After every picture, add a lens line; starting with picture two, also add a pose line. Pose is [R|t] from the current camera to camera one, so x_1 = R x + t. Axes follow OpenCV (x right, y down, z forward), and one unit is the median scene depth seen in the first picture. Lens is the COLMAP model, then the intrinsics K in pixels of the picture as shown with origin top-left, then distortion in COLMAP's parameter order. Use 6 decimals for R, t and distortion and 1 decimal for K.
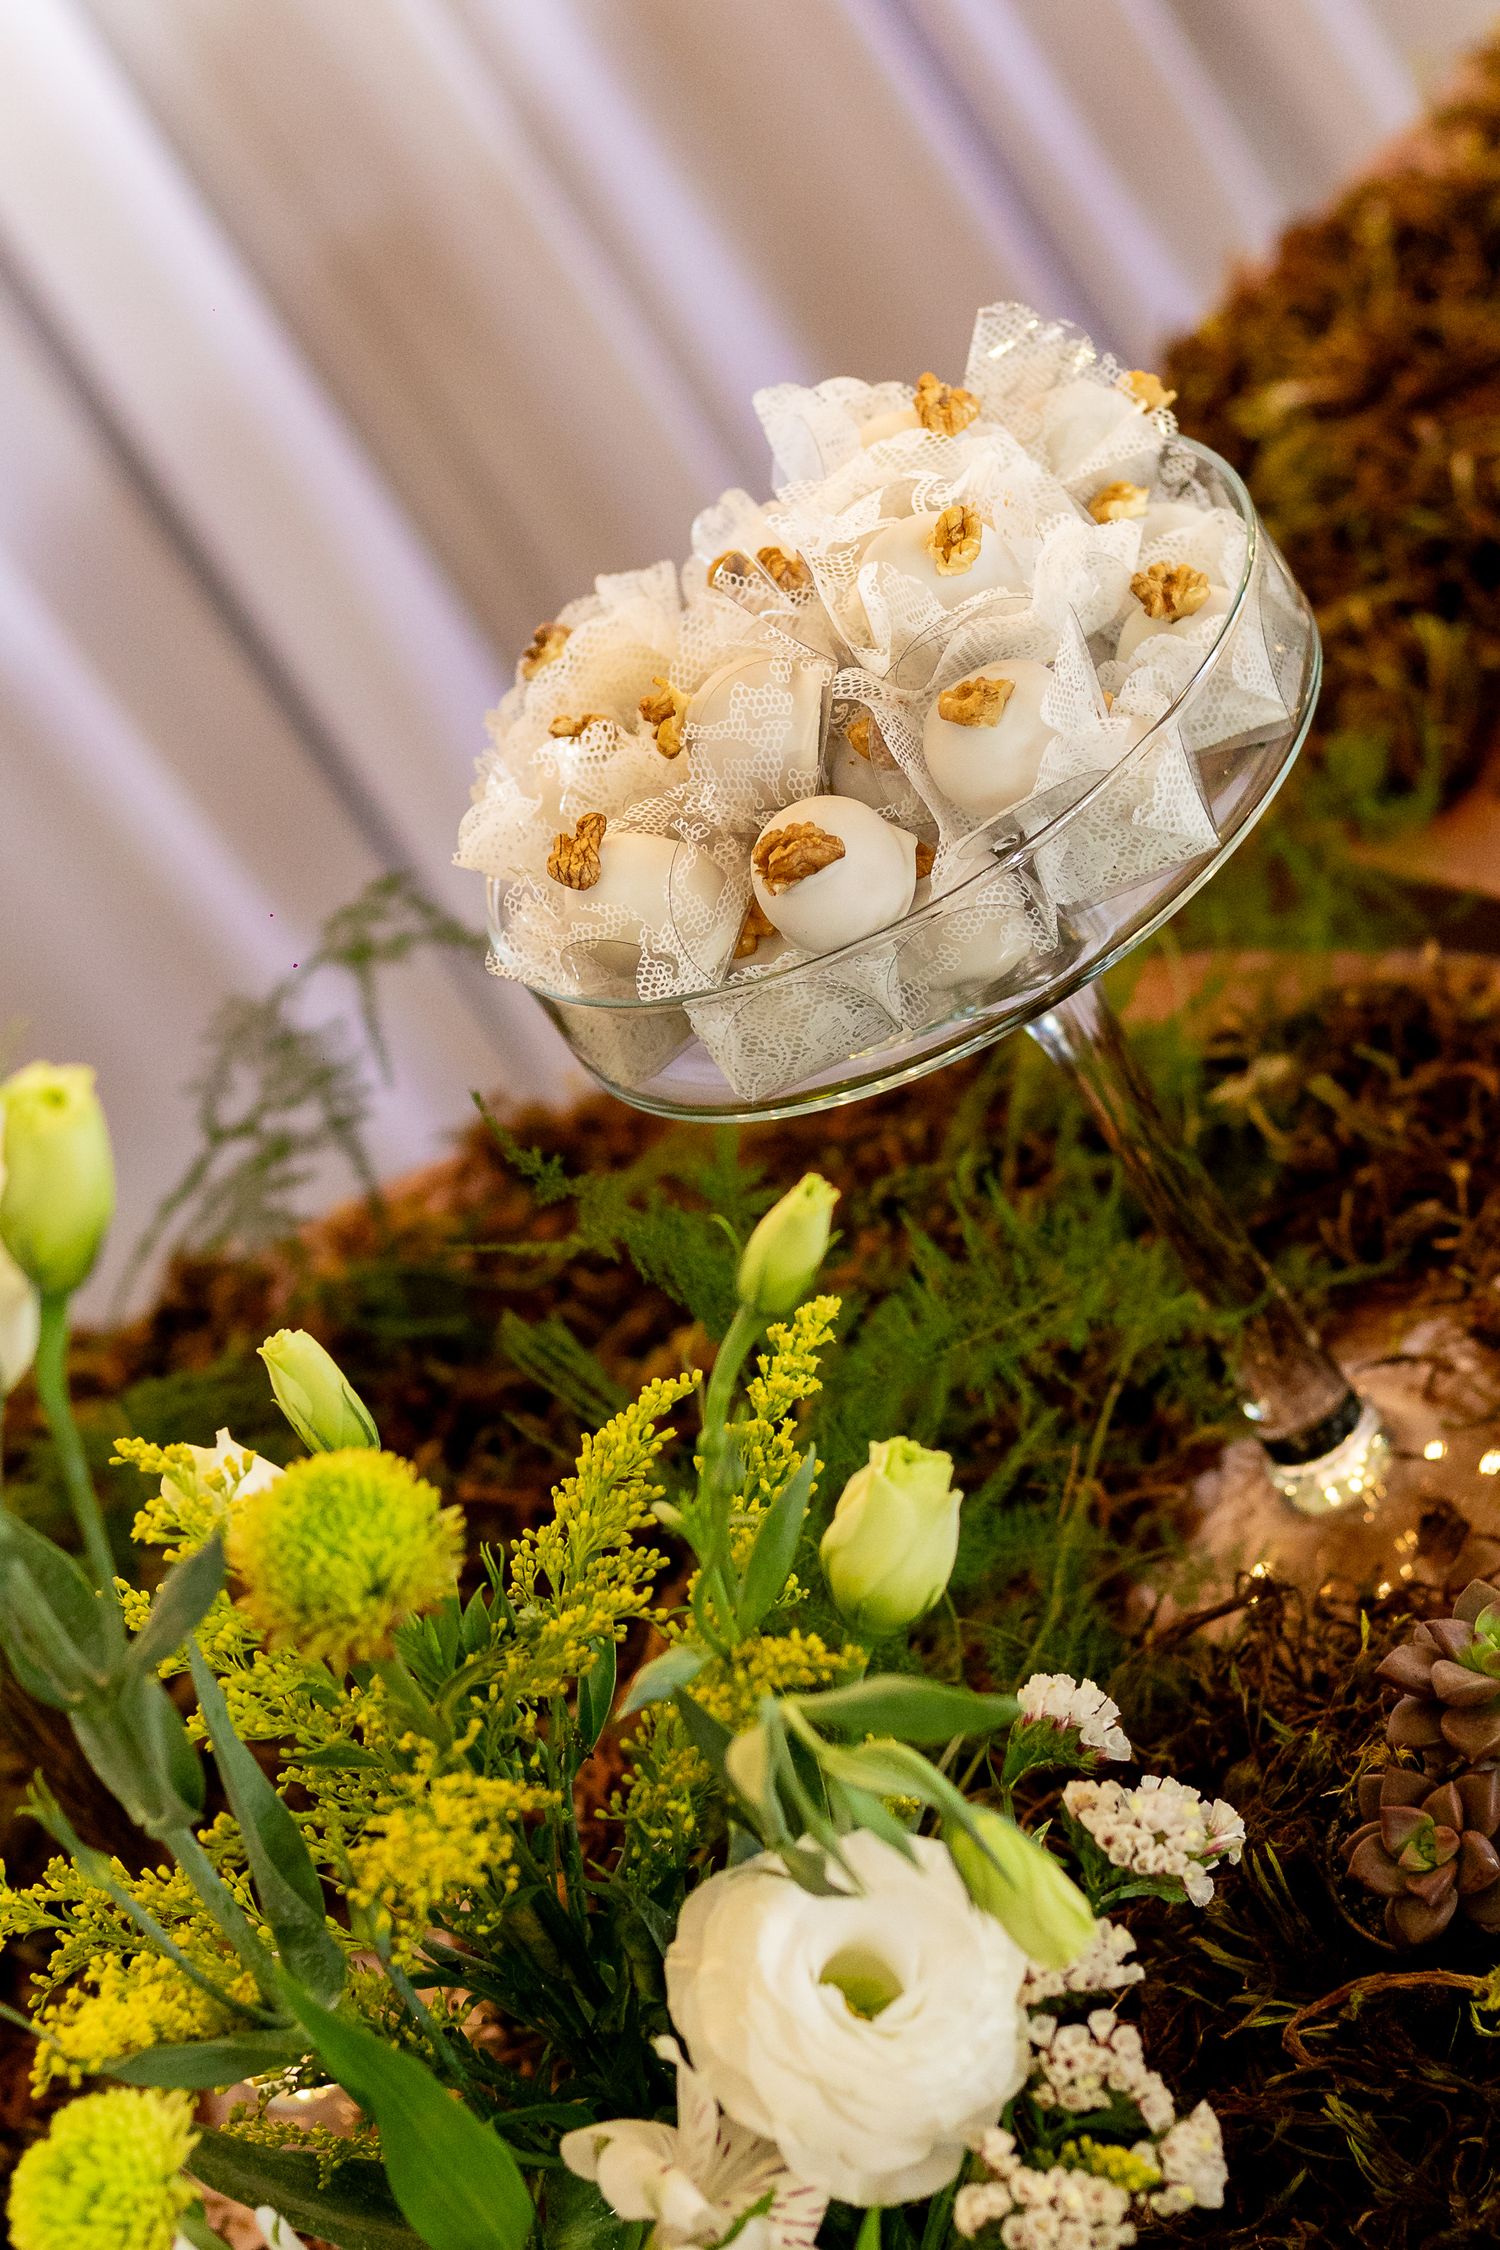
lens RADIAL K [[5616.9, 0, 749.1], [0, 5616.9, 1126.5], [0, 0, 1]] dist [-0.105270, 0.000000]
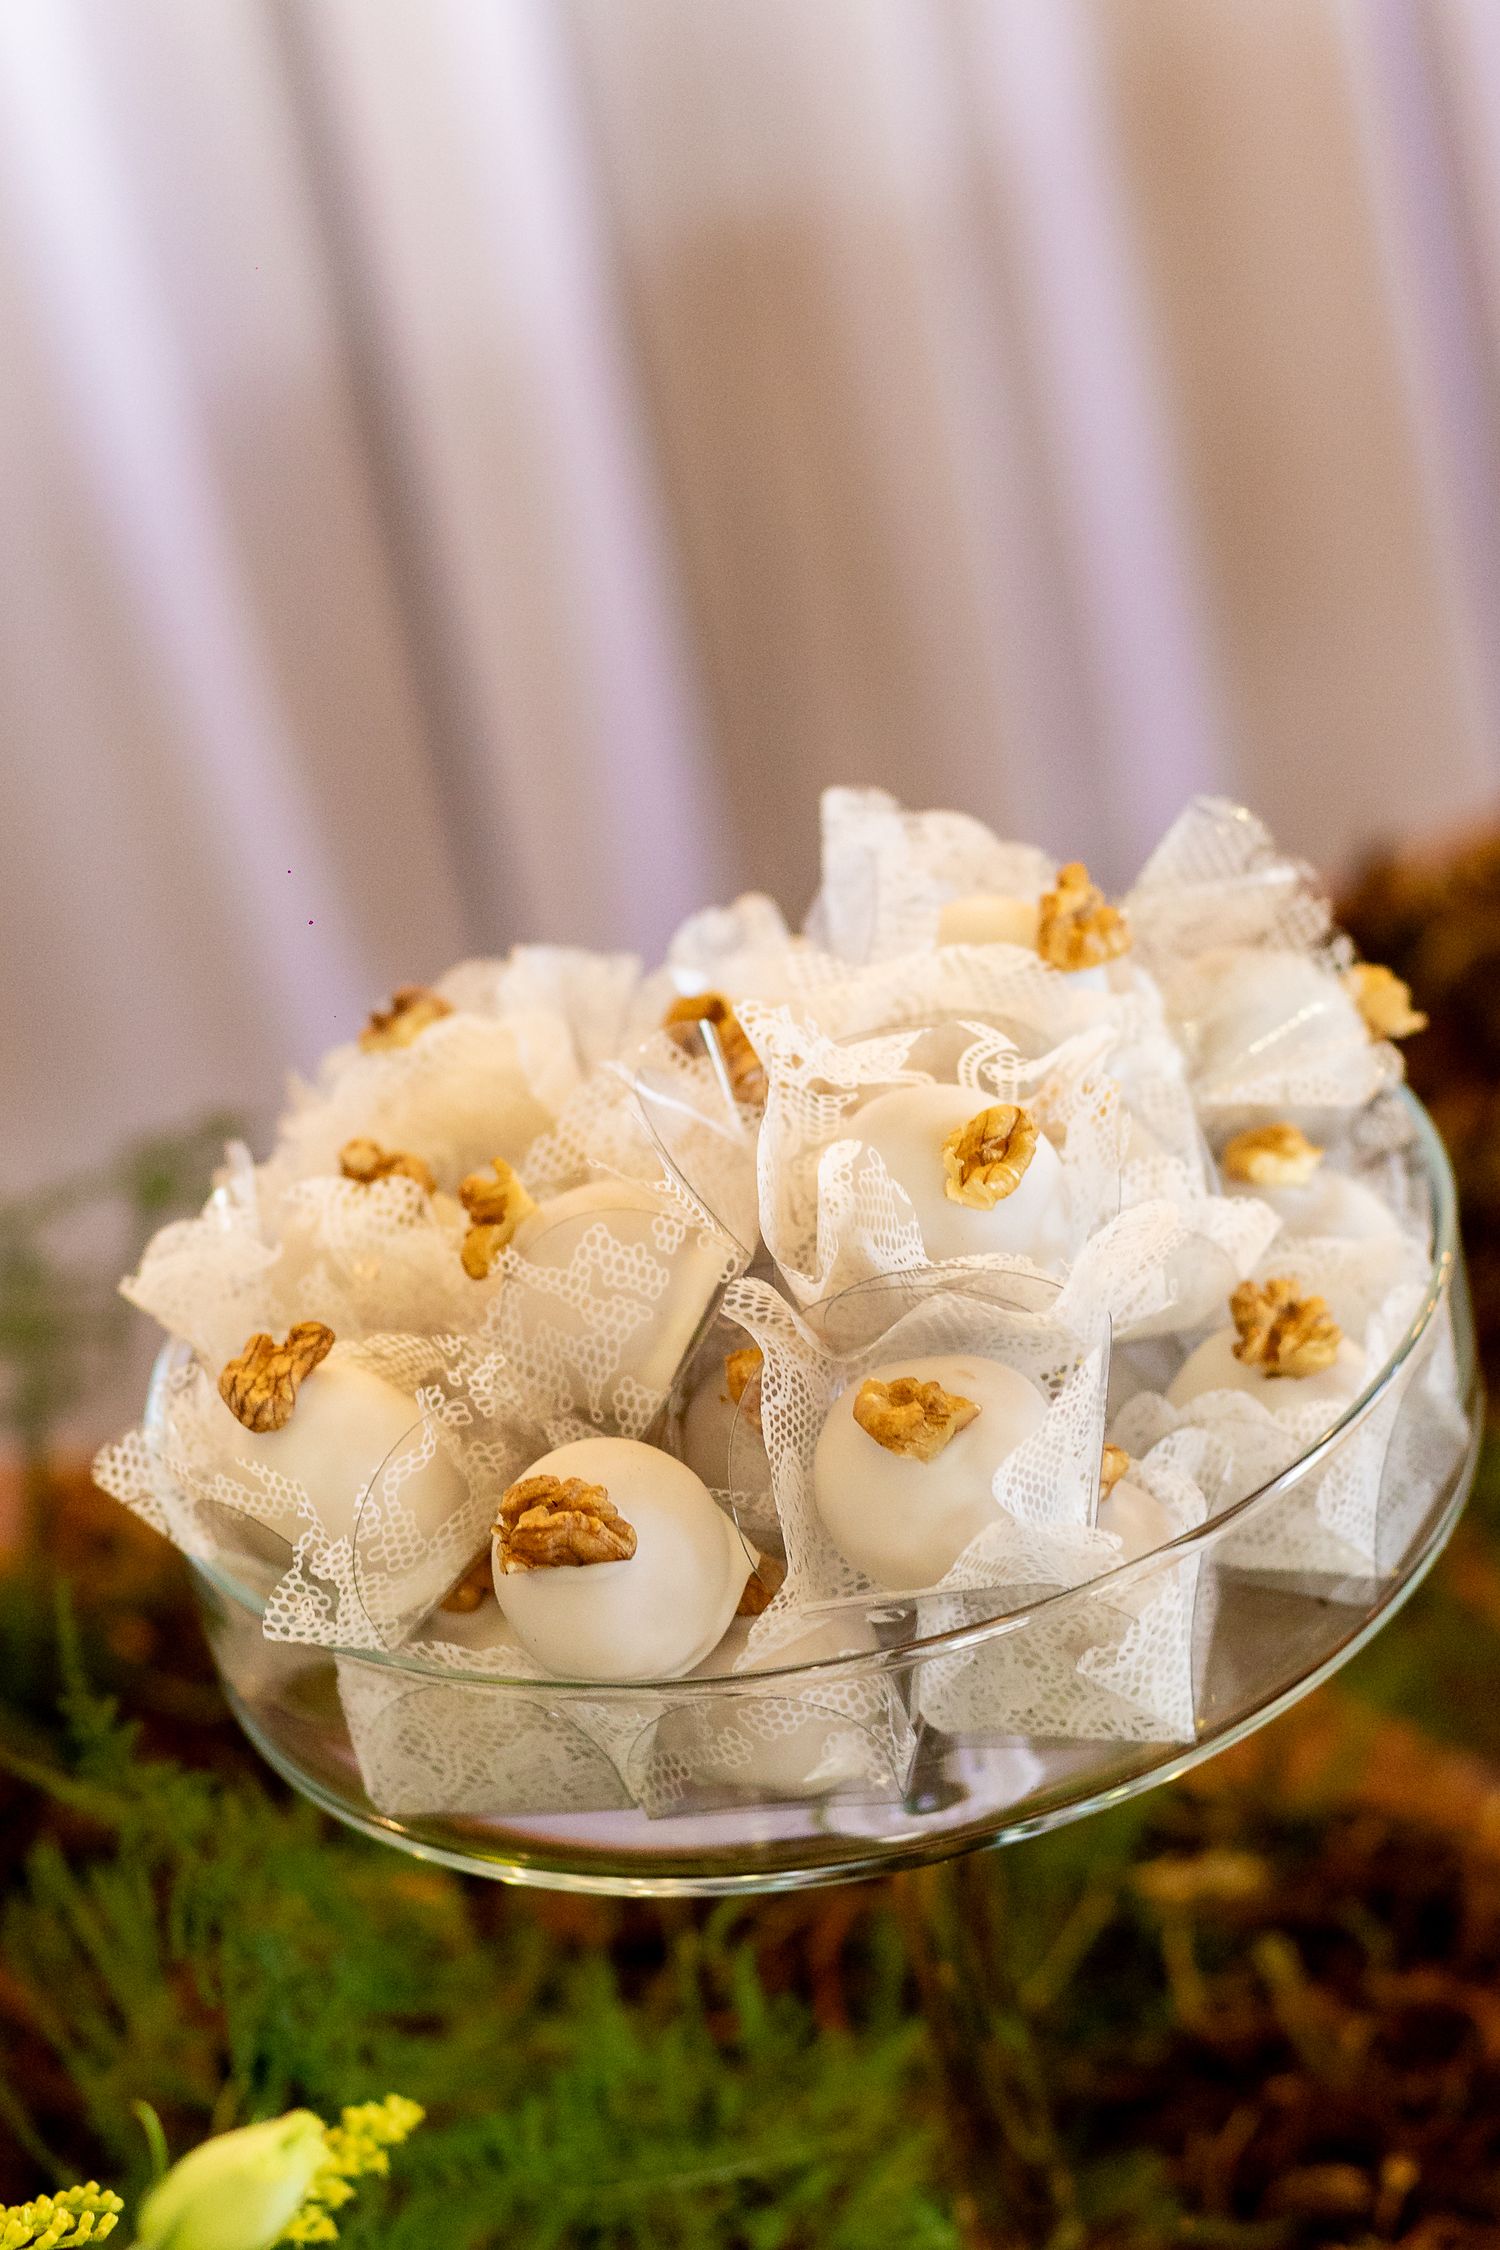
lens RADIAL K [[5616.9, 0, 751.6], [0, 5616.9, 1123.6], [0, 0, 1]] dist [-0.105270, 0.000000]
pose [[0.924072, 0.380373, -0.037523, 0.033502], [-0.379932, 0.924829, 0.018534, -0.106799], [0.041752, -0.002870, 0.999124, 0.348162]]
